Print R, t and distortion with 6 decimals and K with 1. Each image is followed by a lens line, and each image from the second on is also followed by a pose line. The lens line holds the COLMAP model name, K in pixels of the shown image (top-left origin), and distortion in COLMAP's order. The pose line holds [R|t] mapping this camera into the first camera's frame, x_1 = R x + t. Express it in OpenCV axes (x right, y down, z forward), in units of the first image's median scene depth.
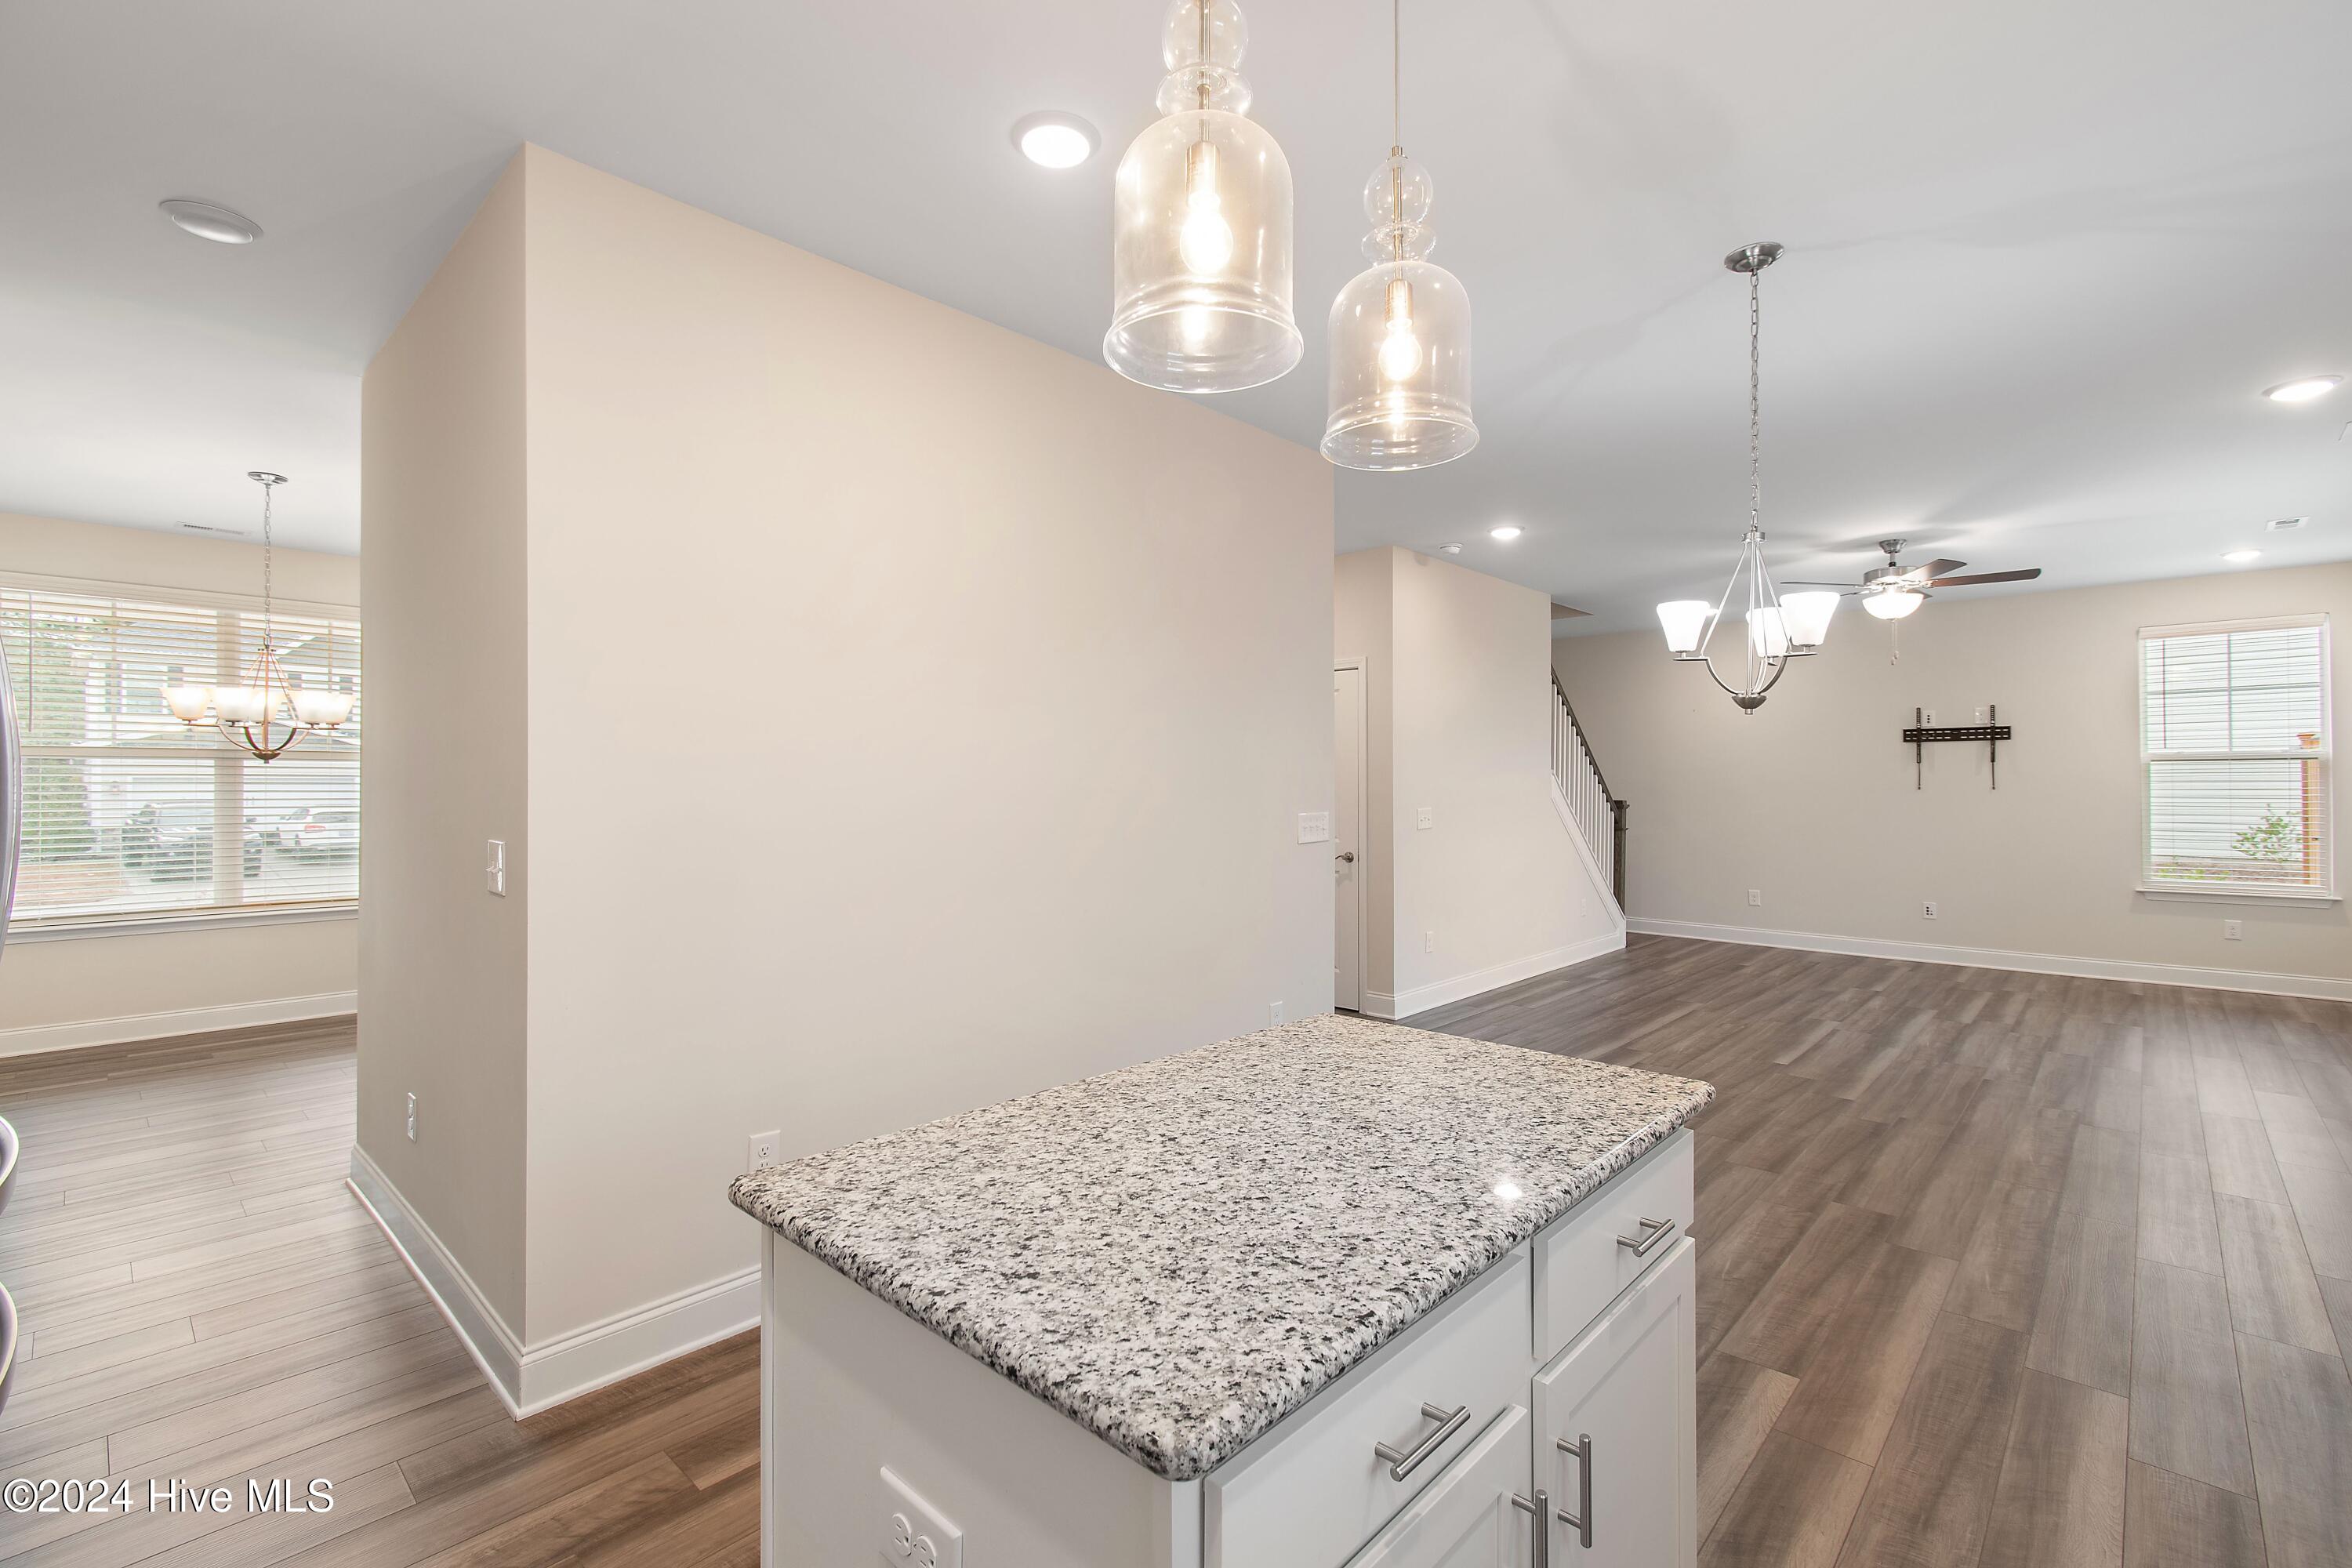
lens RADIAL K [[1034.3, 0, 1179.4], [0, 1034.3, 780.1], [0, 0, 1]] dist [0.001579, -0.000638]
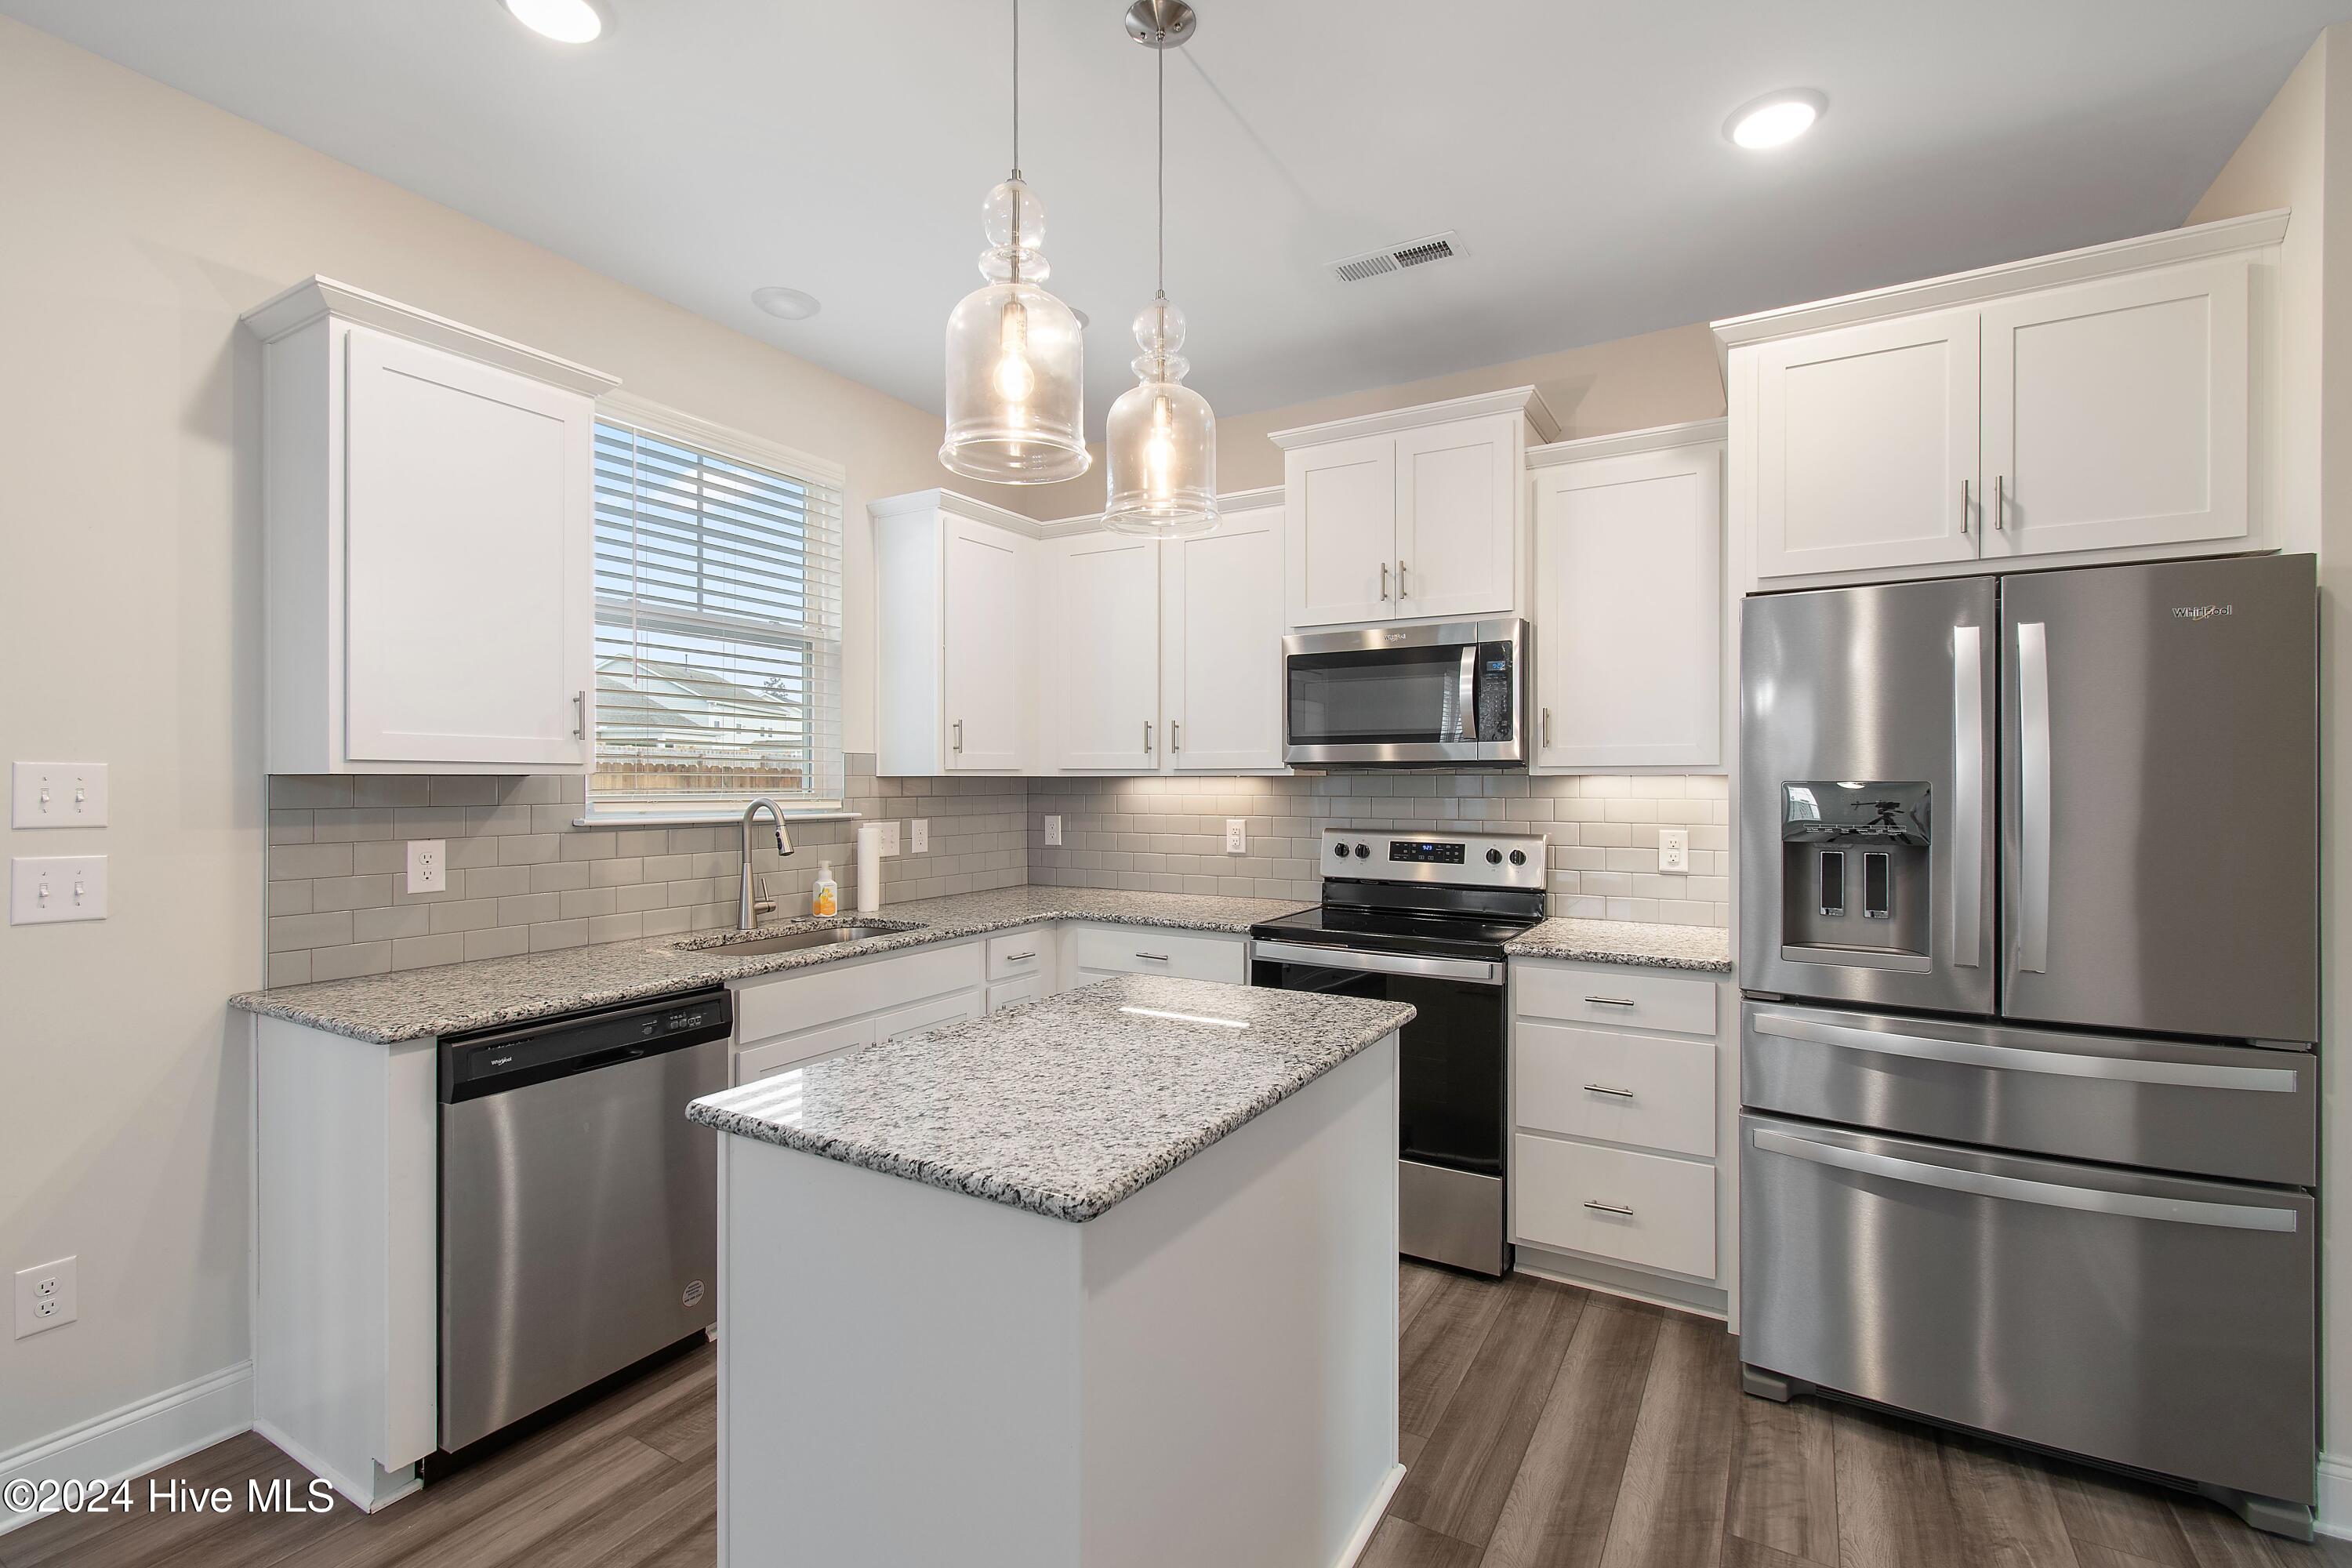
lens RADIAL K [[1054.1, 0, 1180.6], [0, 1054.1, 780.2], [0, 0, 1]] dist [0.003892, -0.000711]
pose [[-0.975051, 0.002050, -0.221973, 0.099866], [0.002734, 0.999992, -0.002775, -0.000826], [0.221965, -0.003312, -0.975049, 0.723225]]
